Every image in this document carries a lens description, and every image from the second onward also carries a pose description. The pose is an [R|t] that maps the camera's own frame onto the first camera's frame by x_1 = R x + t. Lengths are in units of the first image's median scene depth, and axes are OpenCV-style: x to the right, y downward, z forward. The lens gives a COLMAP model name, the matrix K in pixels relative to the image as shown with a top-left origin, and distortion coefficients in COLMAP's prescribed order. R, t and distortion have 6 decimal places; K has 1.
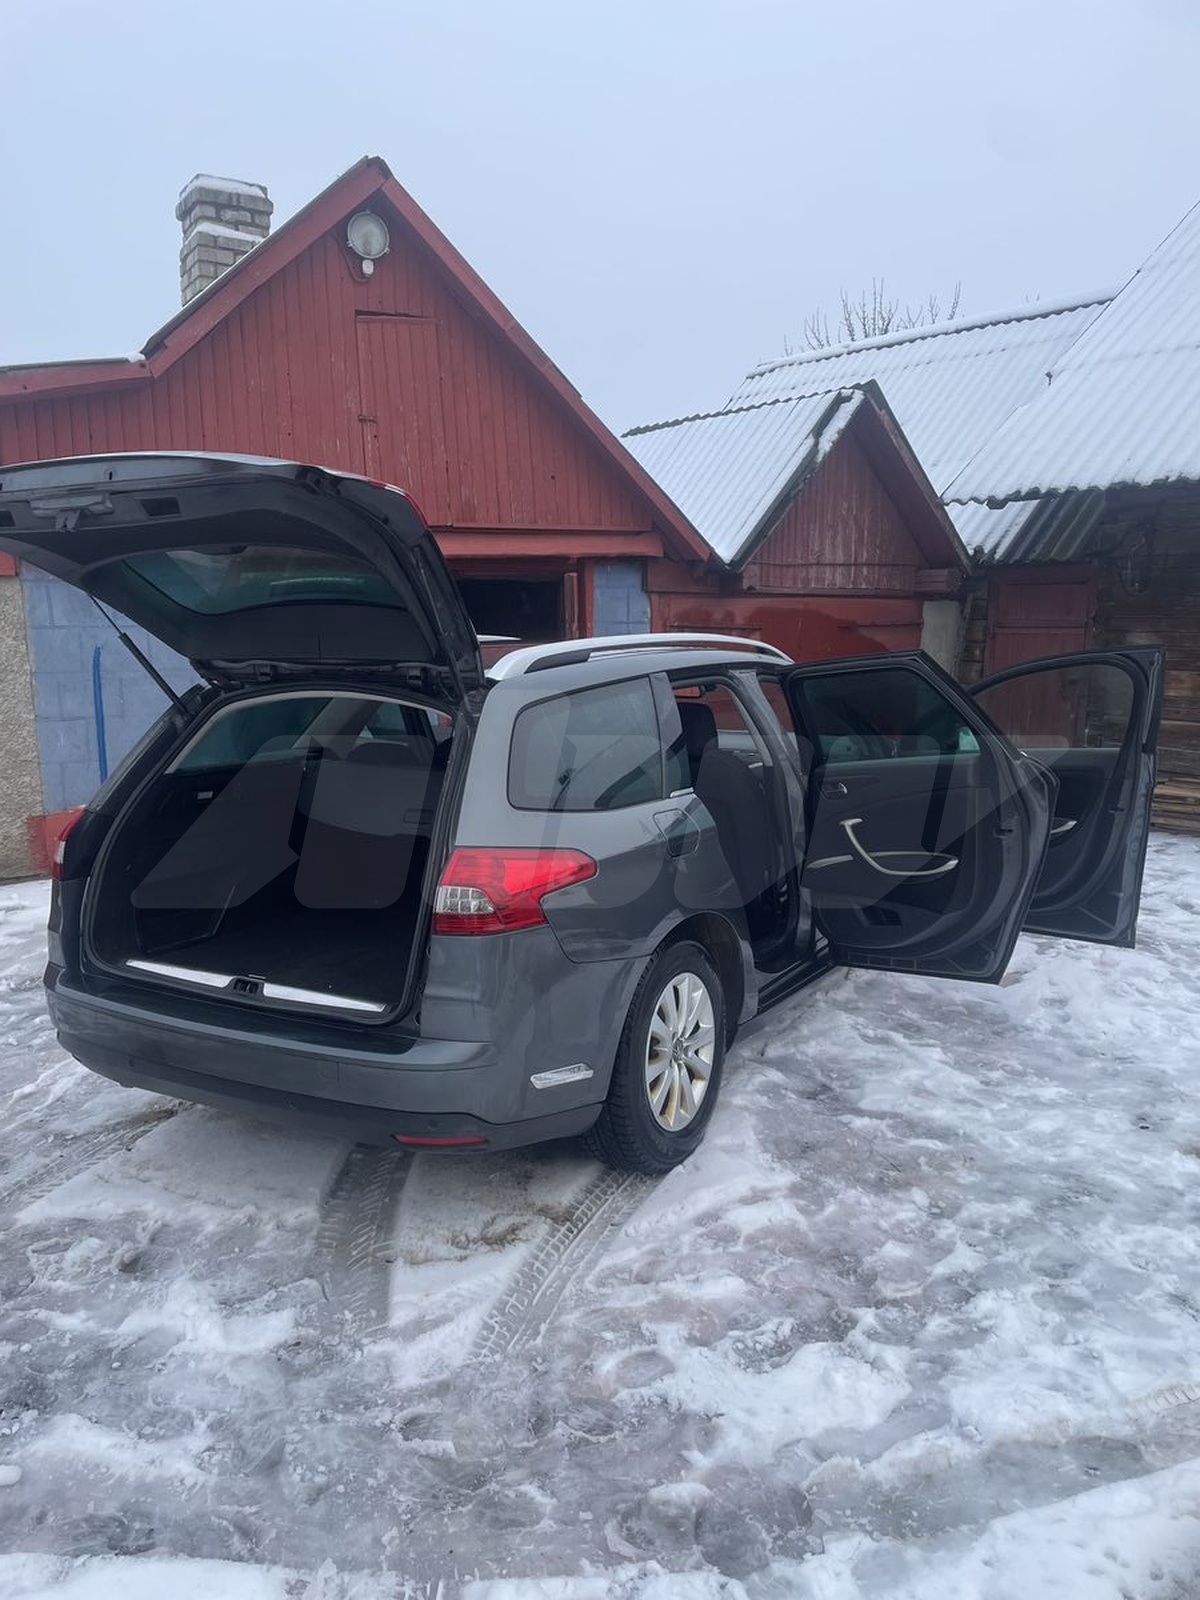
lens RADIAL K [[1197.7, 0, 598.1], [0, 1197.7, 801.4], [0, 0, 1]] dist [0.075136, -0.101368]
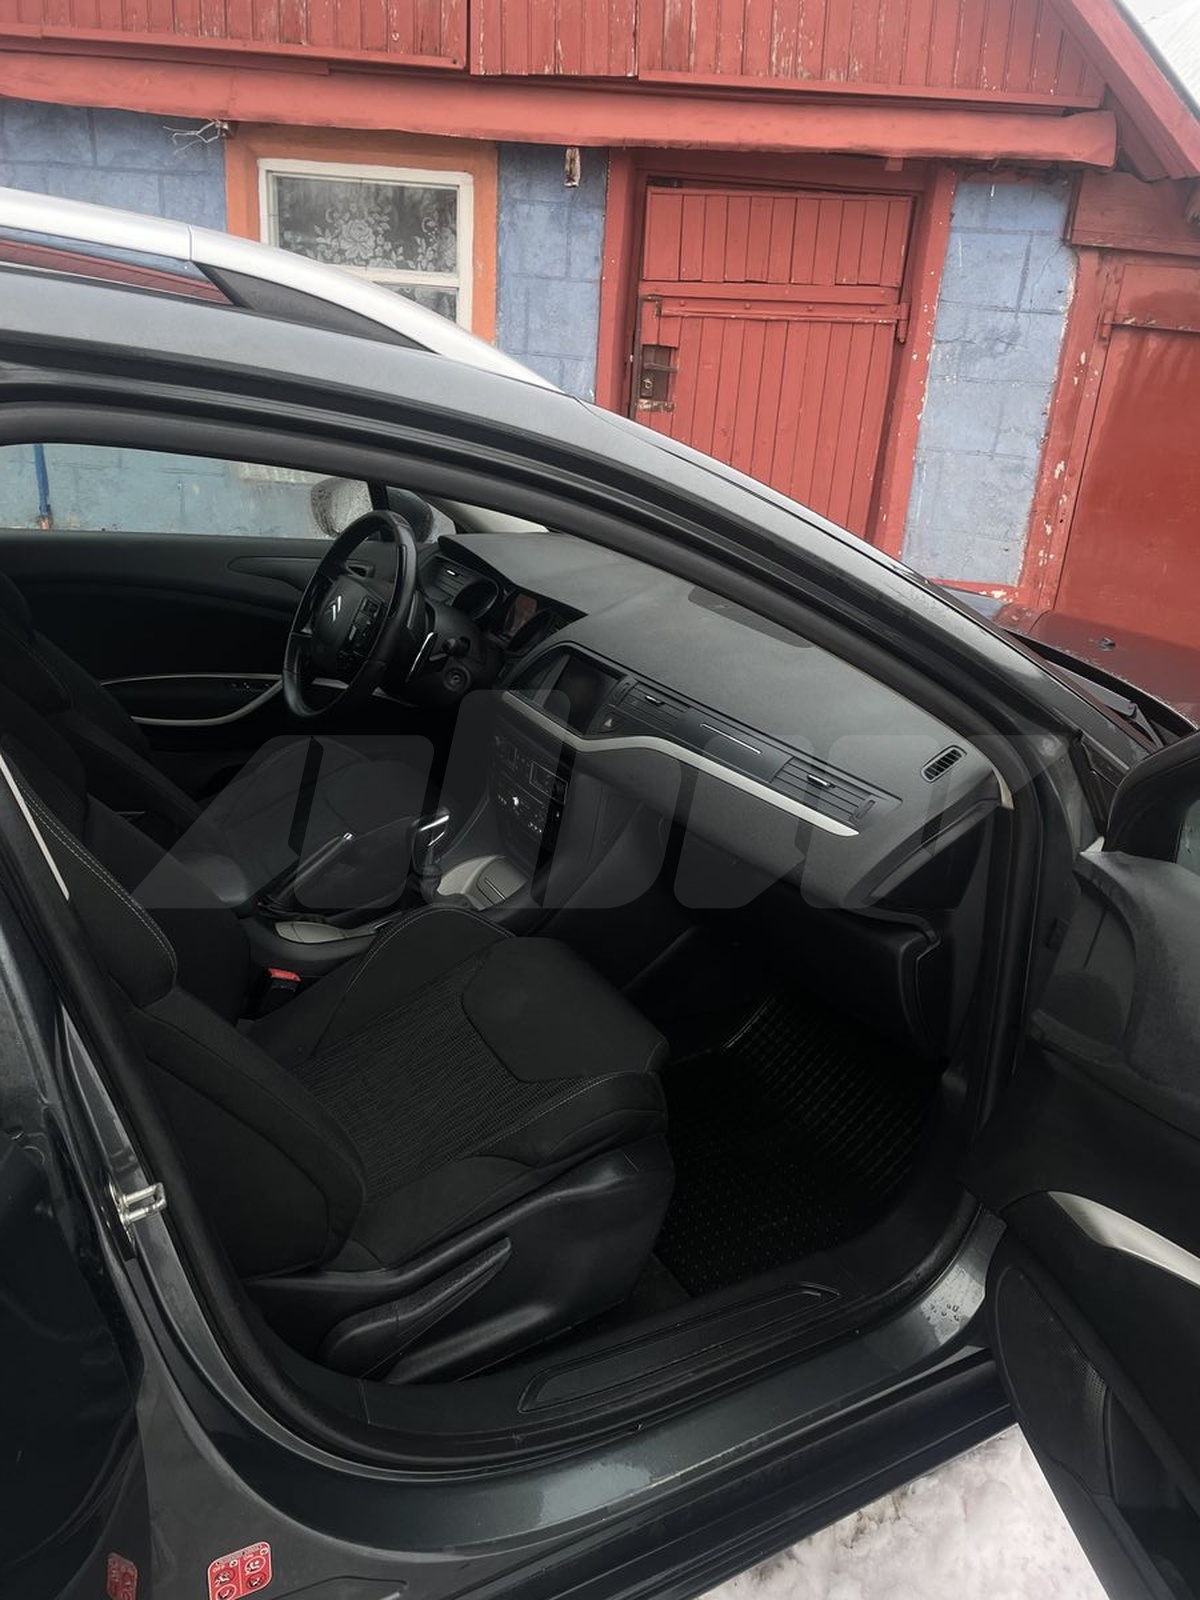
lens RADIAL K [[1197.7, 0, 621.6], [0, 1197.7, 787.2], [0, 0, 1]] dist [0.075136, -0.101368]
pose [[0.859244, 0.242713, -0.450322, 0.203247], [-0.145624, 0.959911, 0.239510, -0.068964], [0.490402, -0.140220, 0.860142, 0.572018]]
